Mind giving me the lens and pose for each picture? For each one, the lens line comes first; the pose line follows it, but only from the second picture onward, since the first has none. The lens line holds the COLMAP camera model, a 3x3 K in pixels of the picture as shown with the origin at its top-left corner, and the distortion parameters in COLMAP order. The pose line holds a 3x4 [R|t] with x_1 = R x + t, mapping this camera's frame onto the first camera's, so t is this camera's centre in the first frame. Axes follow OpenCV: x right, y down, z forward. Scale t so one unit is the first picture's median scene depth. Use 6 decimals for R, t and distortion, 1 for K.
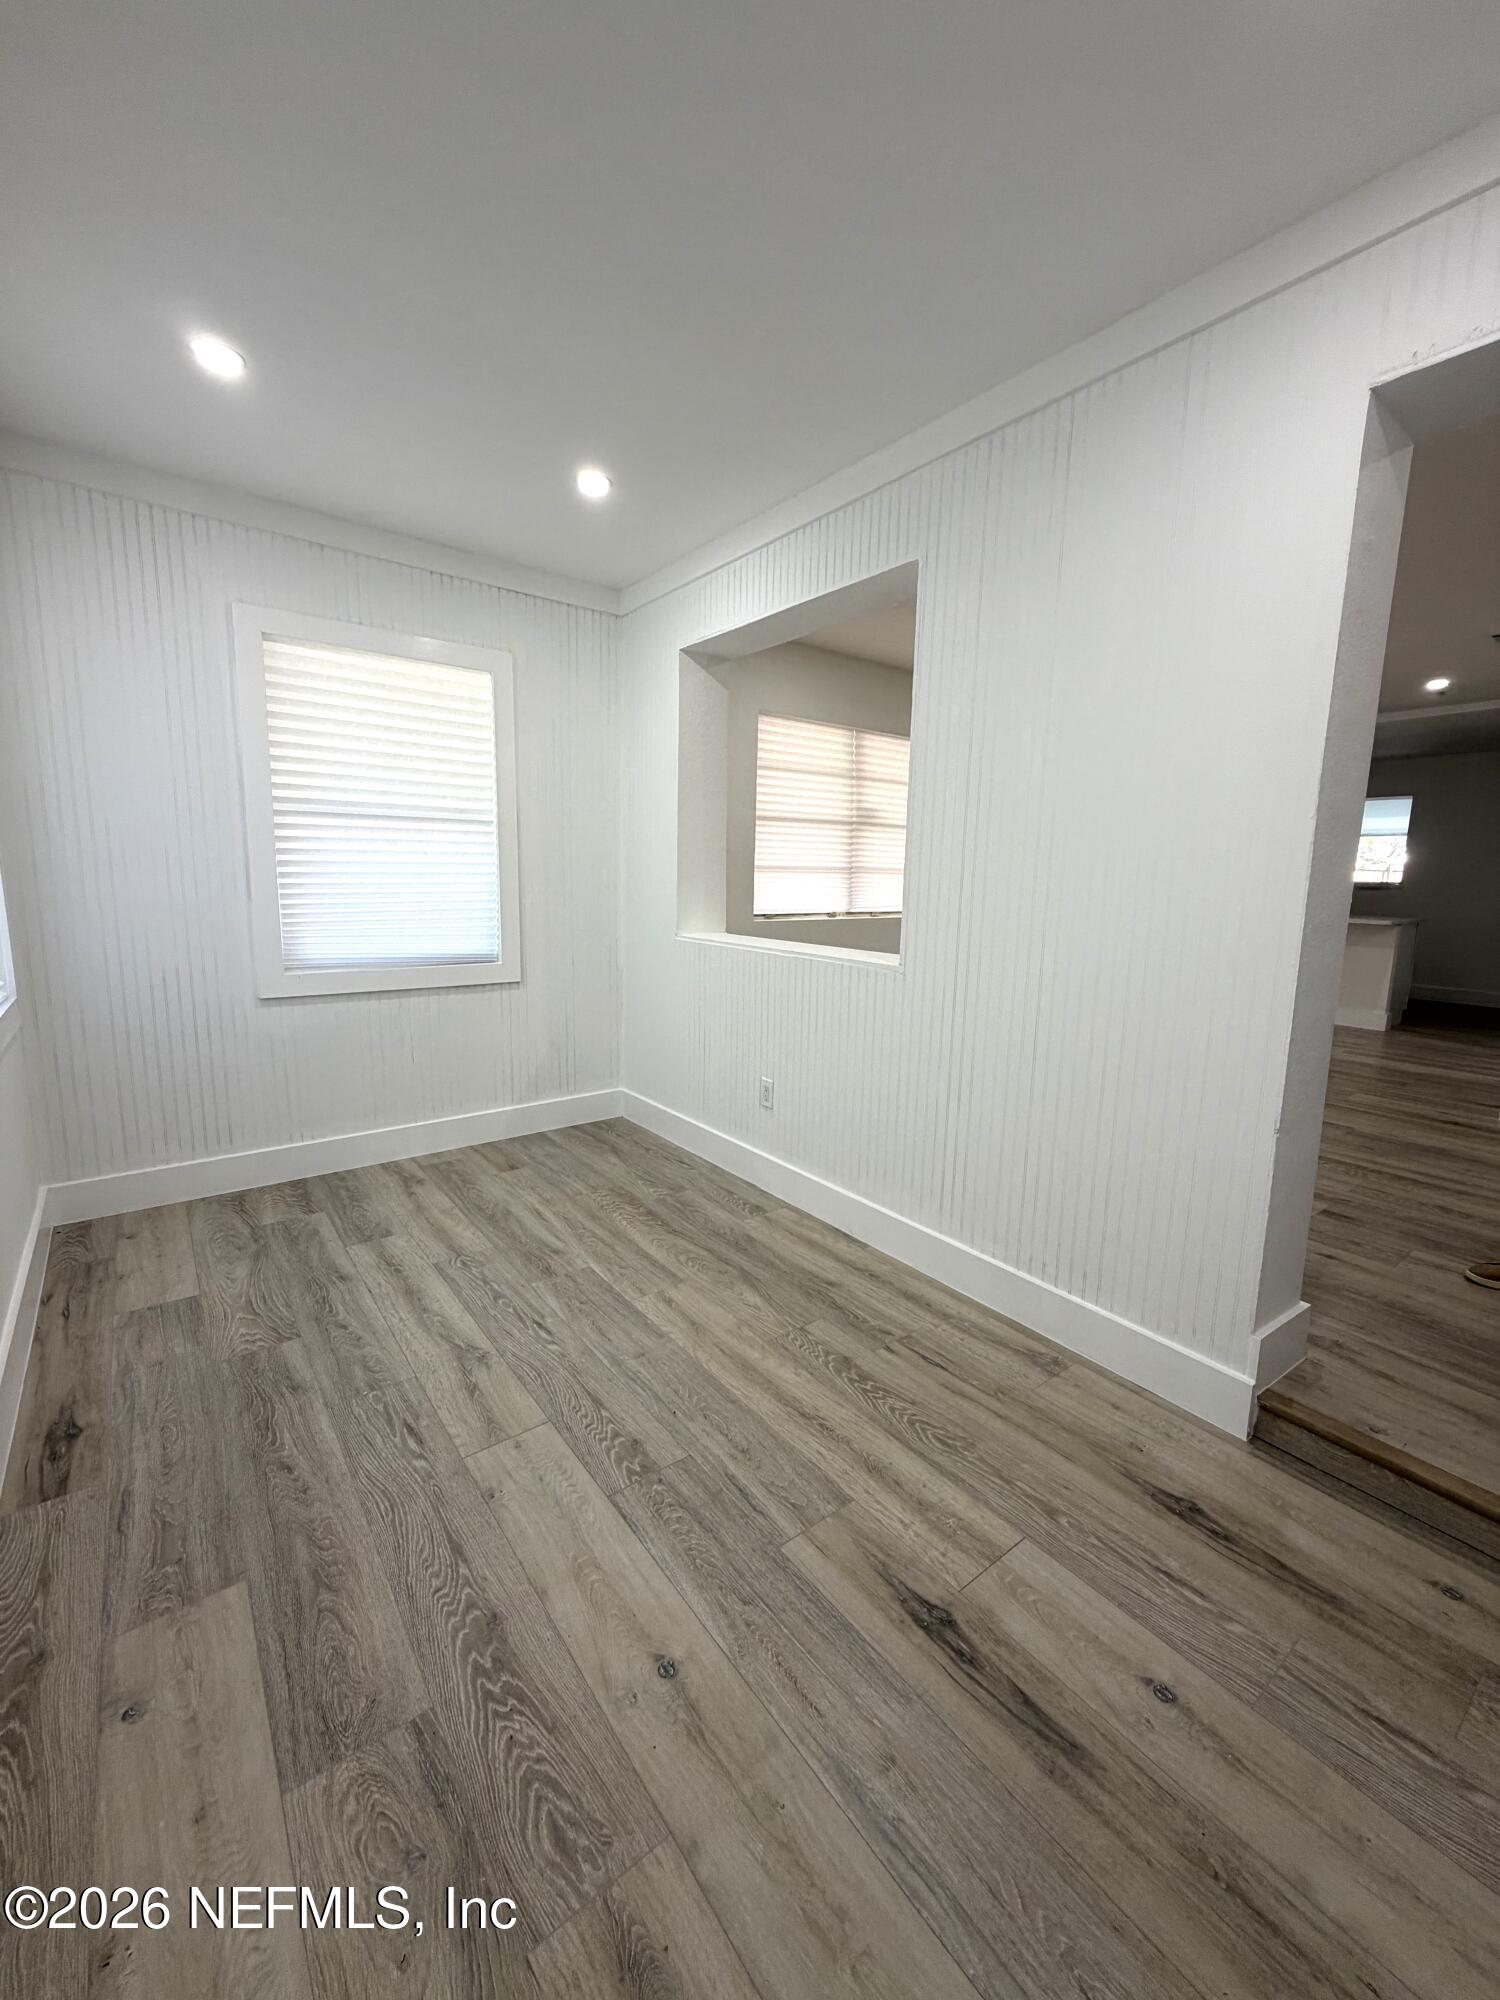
lens RADIAL K [[797.6, 0, 748.0], [0, 797.6, 998.4], [0, 0, 1]] dist [-0.000451, -0.000367]
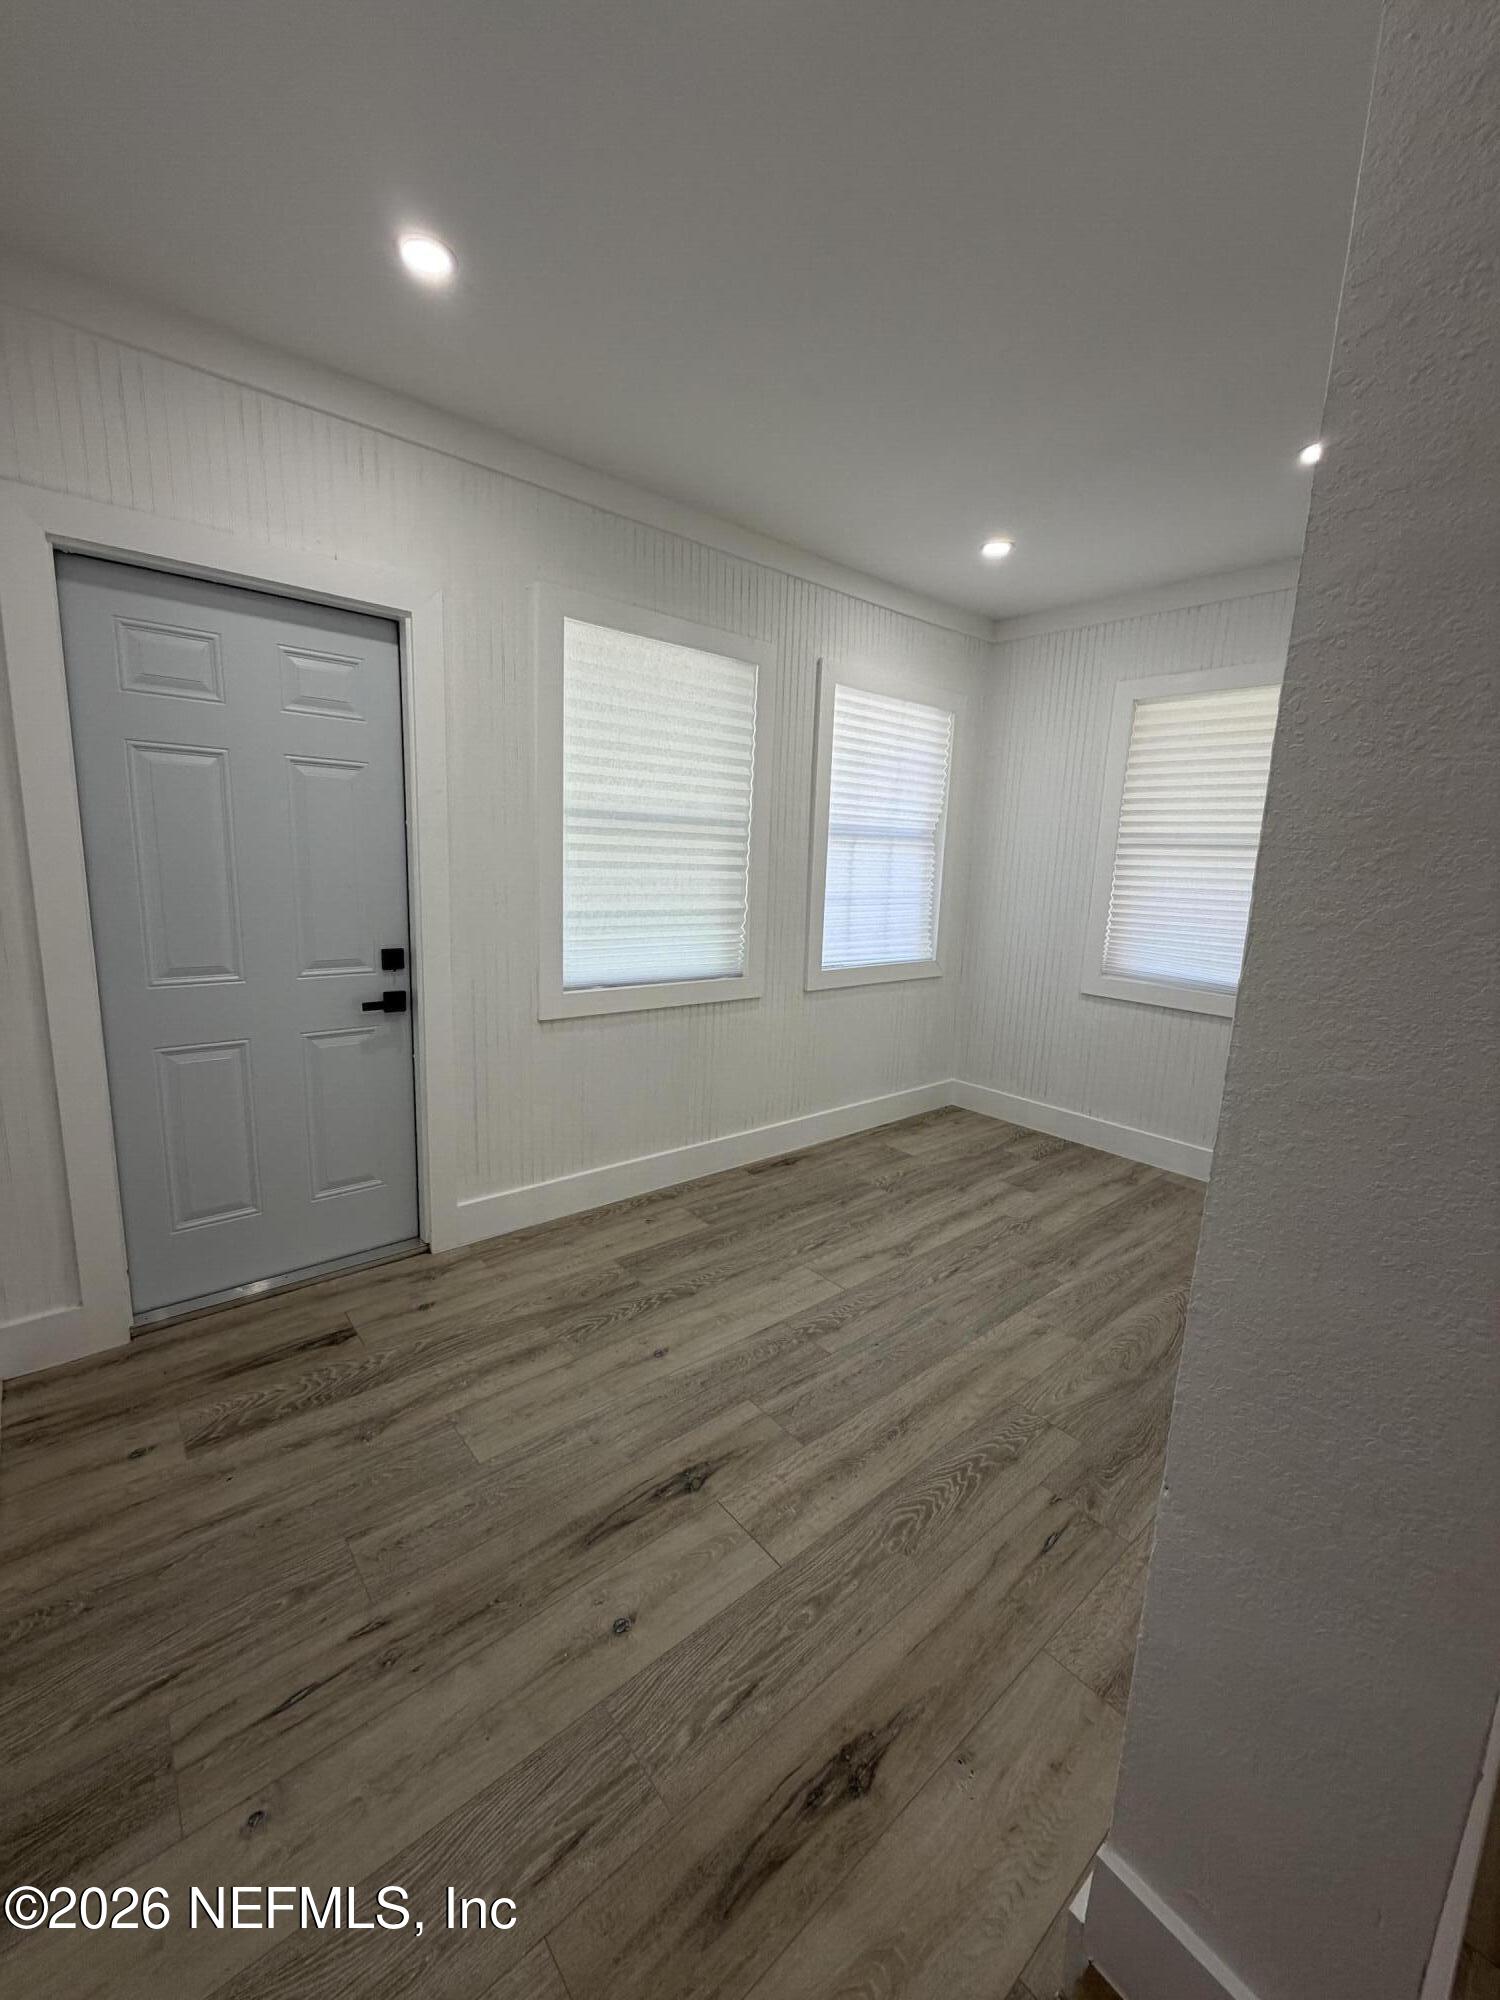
lens RADIAL K [[793.5, 0, 751.3], [0, 793.5, 1017.6], [0, 0, 1]] dist [0.000339, -0.000381]
pose [[0.056261, 0.186994, -0.980749, 0.964301], [-0.189184, 0.966506, 0.173426, -0.131442], [0.980329, 0.175785, 0.089752, 0.602777]]
